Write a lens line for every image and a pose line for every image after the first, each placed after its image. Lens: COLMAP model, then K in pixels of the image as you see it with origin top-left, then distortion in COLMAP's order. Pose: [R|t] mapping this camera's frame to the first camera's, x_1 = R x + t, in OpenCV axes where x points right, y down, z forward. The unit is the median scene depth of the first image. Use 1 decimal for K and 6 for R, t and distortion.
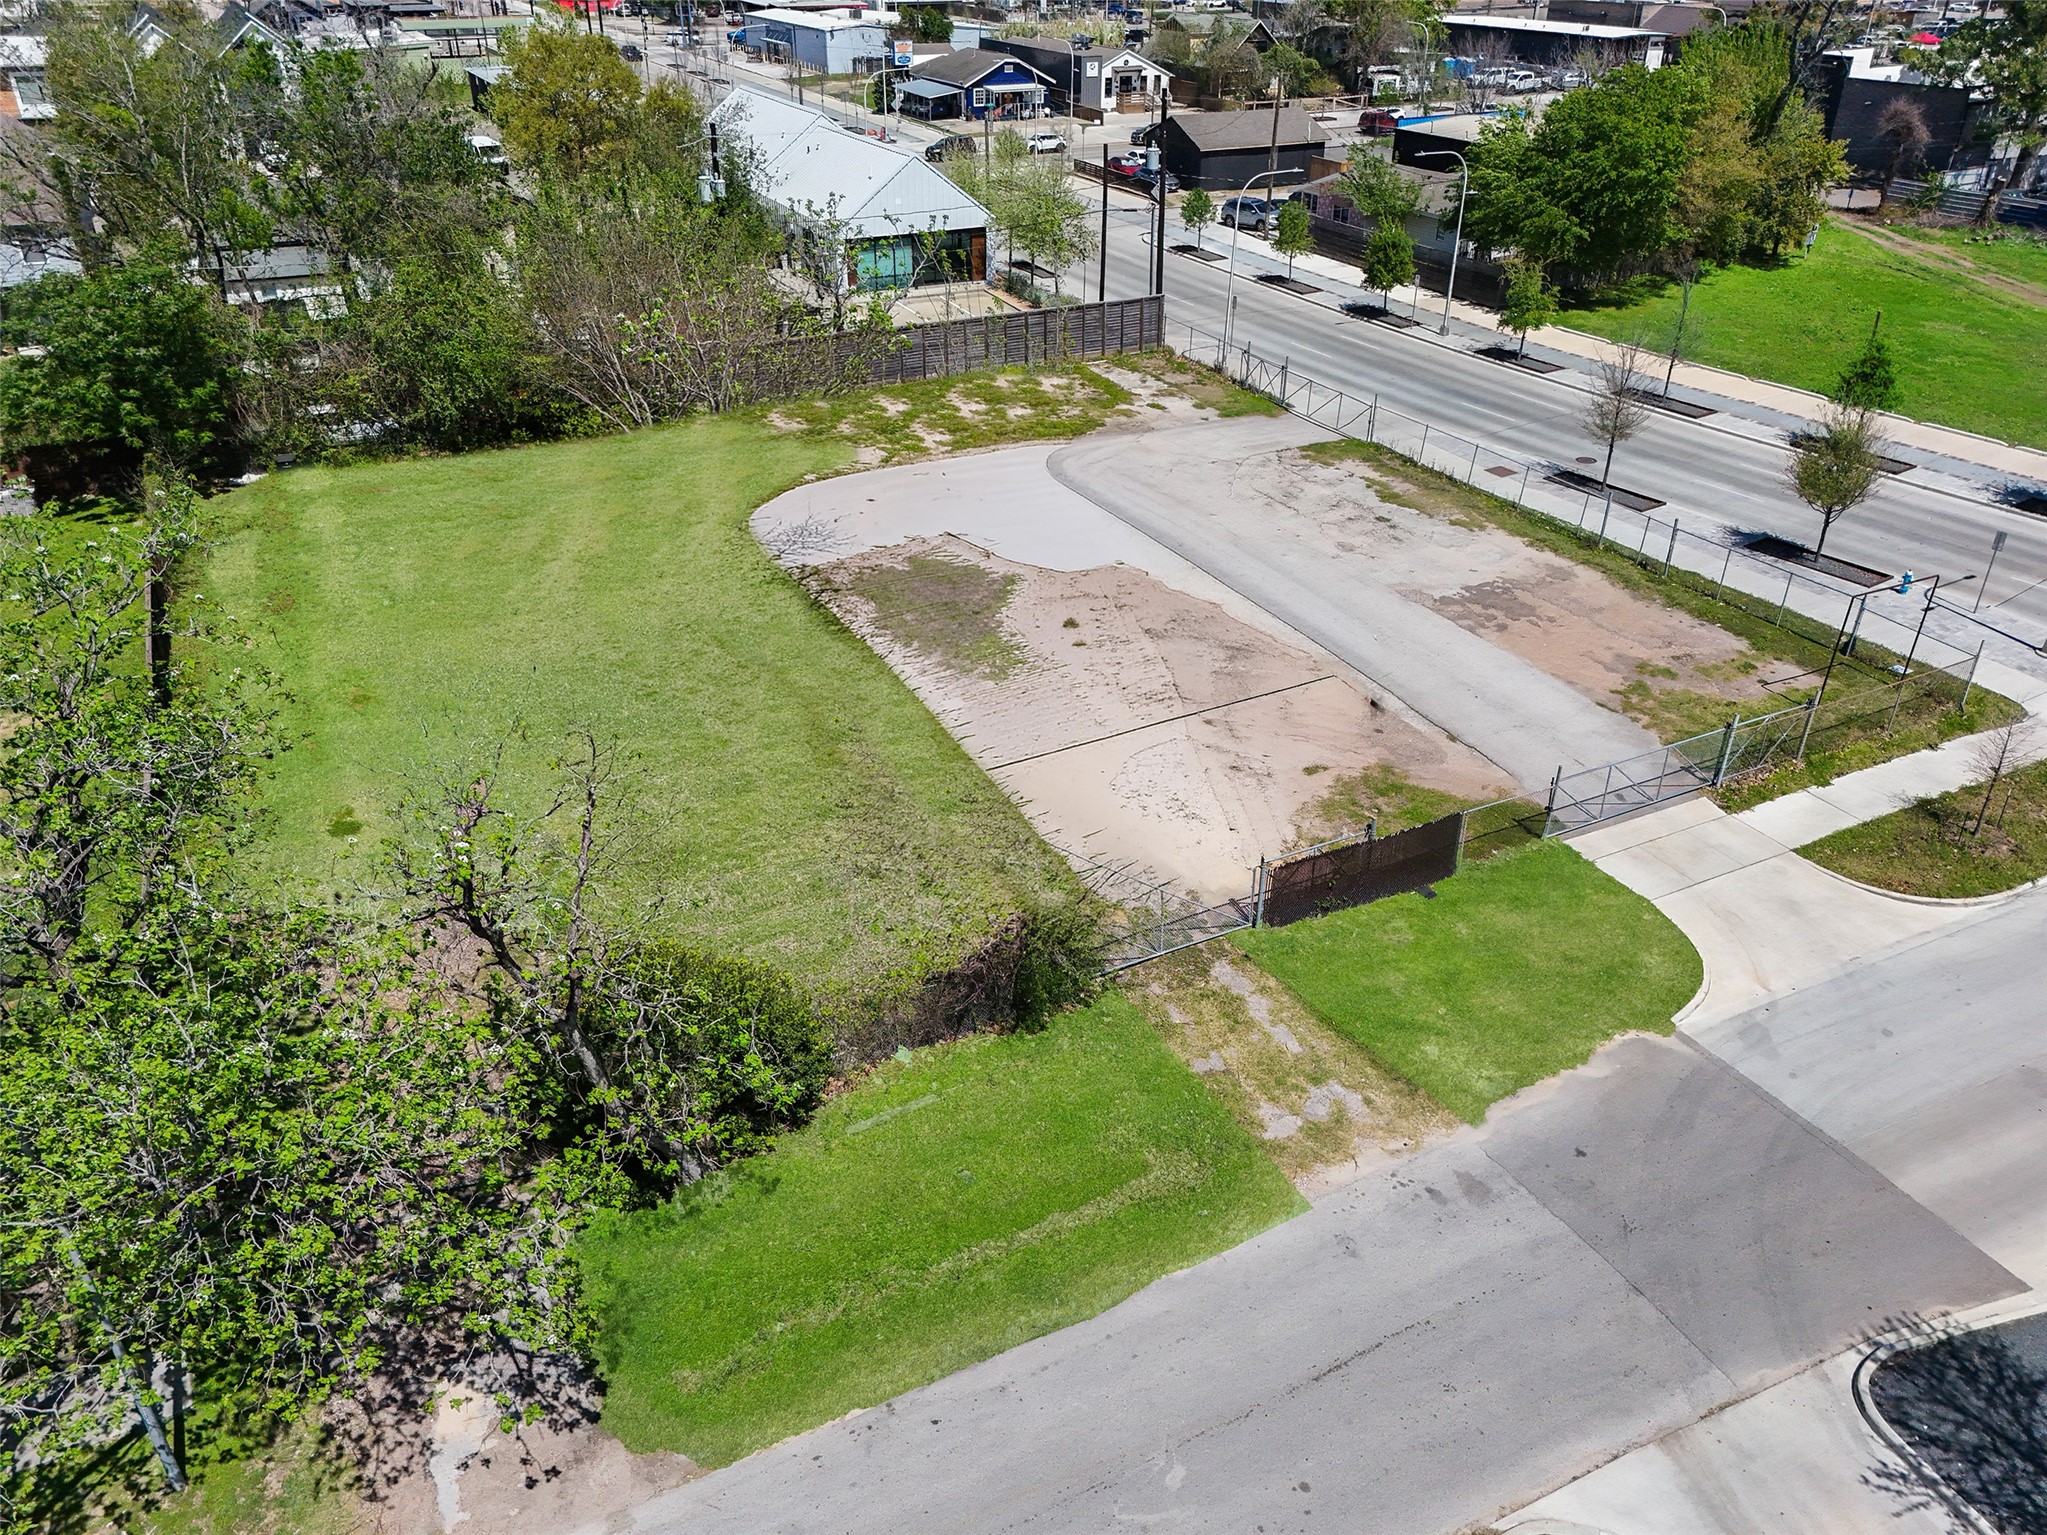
lens RADIAL K [[1527.3, 0, 1038.5], [0, 1527.3, 723.9], [0, 0, 1]] dist [0.078774, -0.104341]
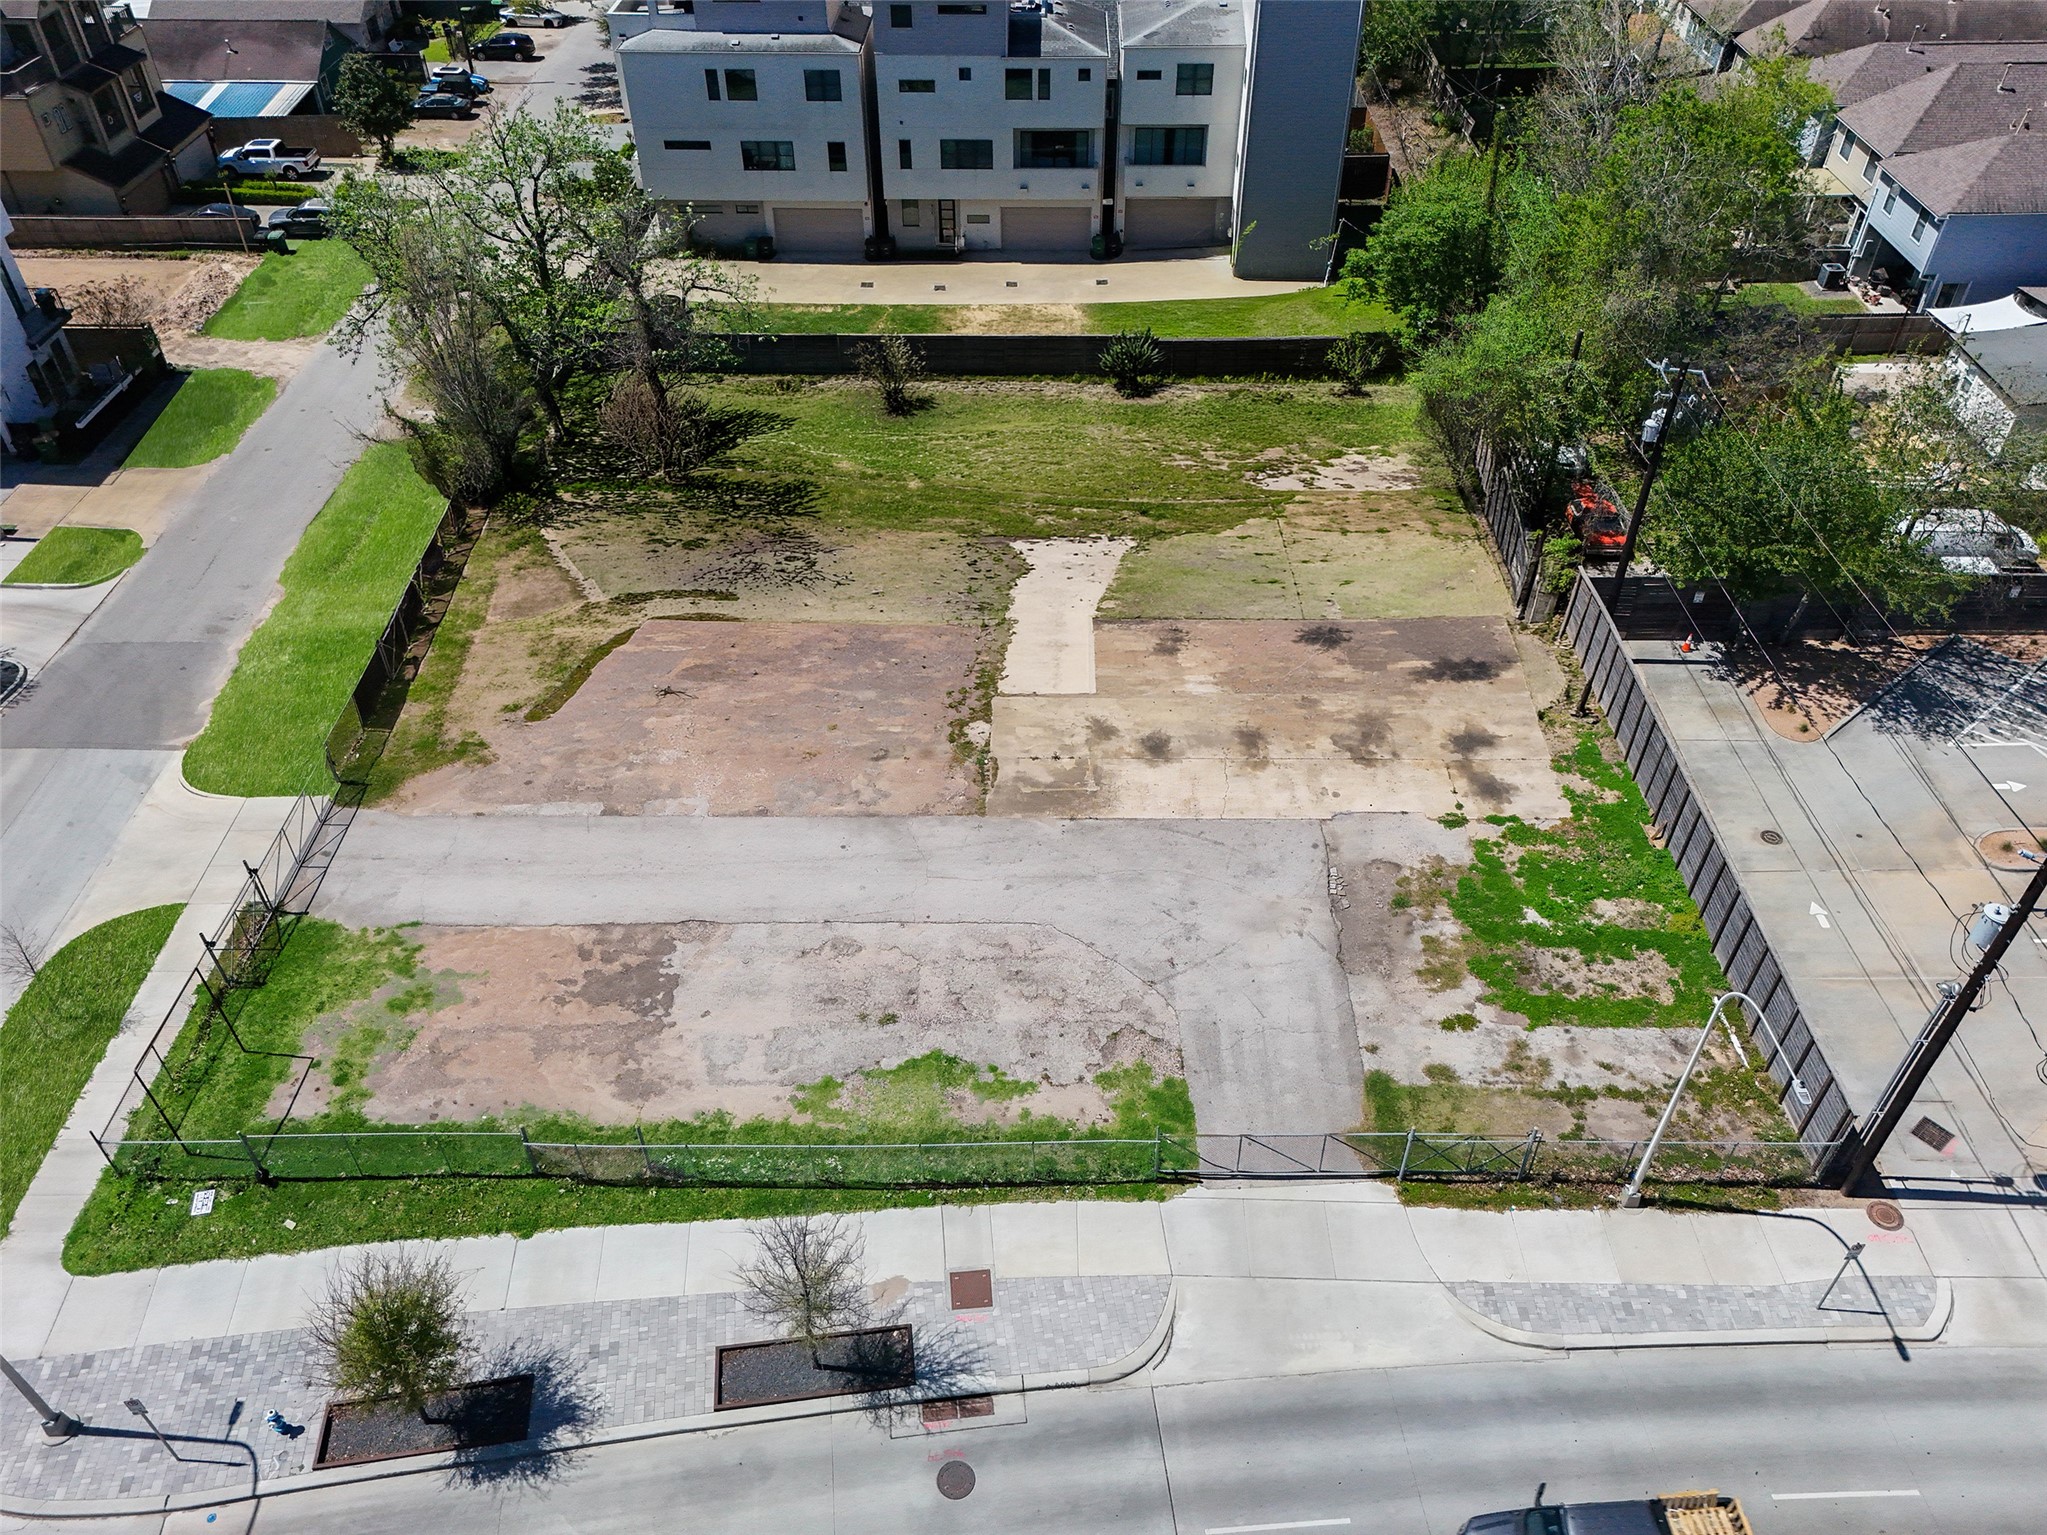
lens RADIAL K [[1528.7, 0, 1018.6], [0, 1528.7, 746.6], [0, 0, 1]] dist [0.058165, -0.041892]
pose [[-0.468026, 0.570434, -0.674949, 0.709056], [-0.416523, 0.531213, 0.737782, -0.894515], [0.779398, 0.626433, -0.011022, 1.093514]]
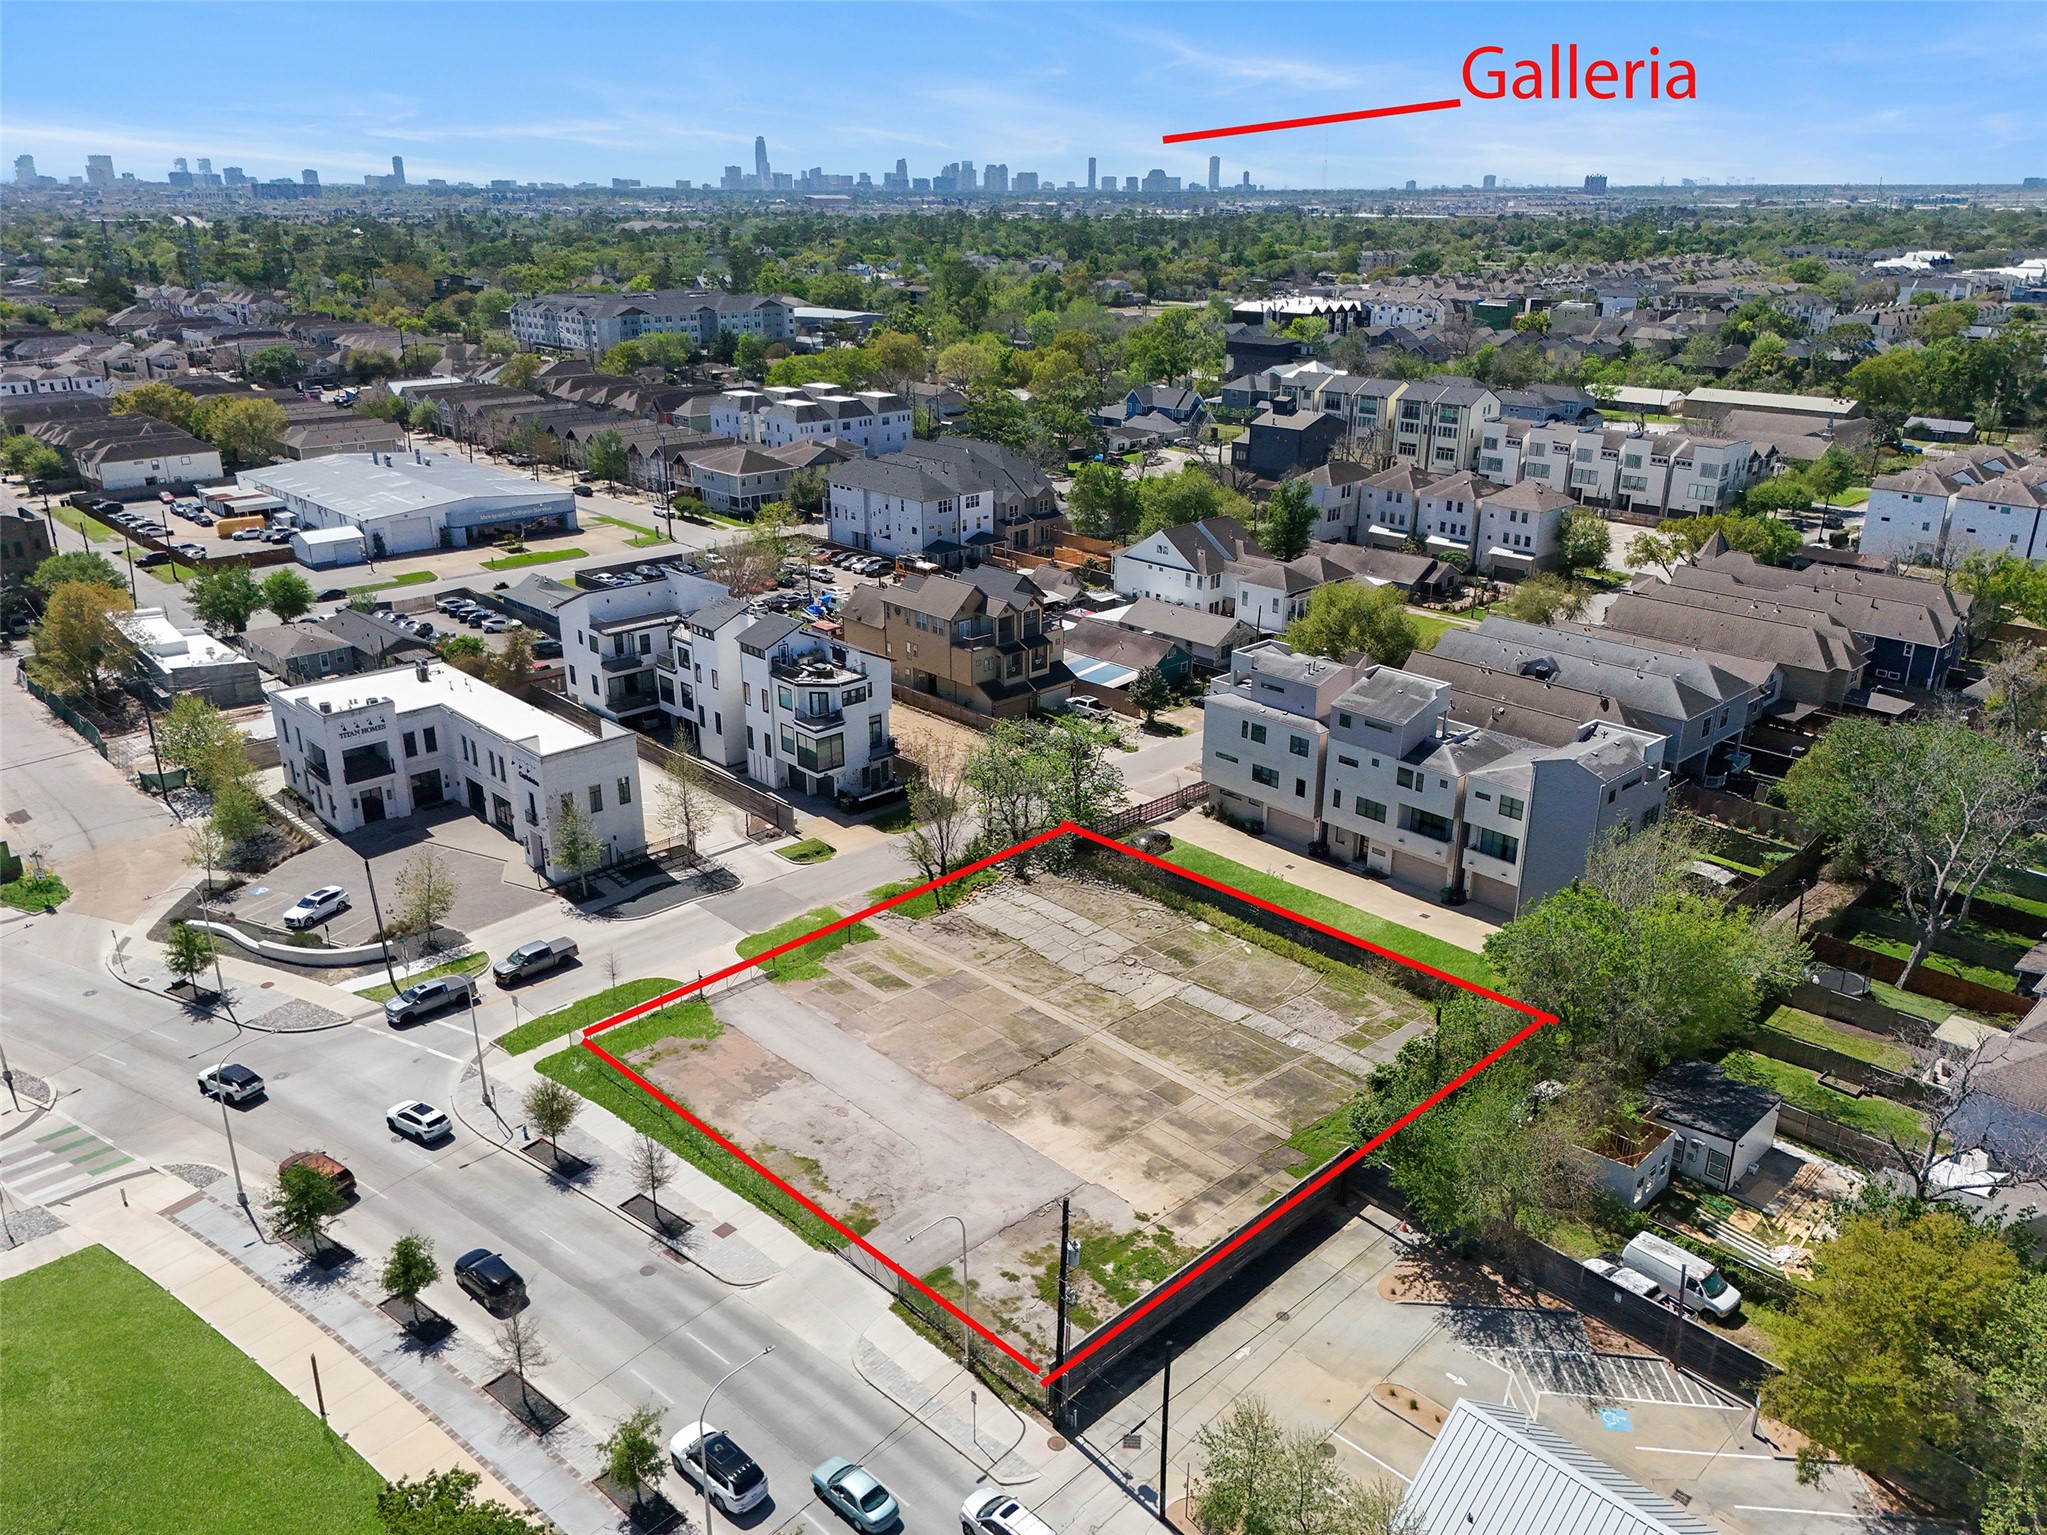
lens RADIAL K [[1527.3, 0, 1038.5], [0, 1527.3, 723.9], [0, 0, 1]] dist [0.078774, -0.104341]
pose [[-0.955919, 0.088331, -0.280028, 0.459827], [-0.147836, 0.679203, 0.718907, -1.767903], [0.253697, 0.728616, -0.636205, 1.954389]]
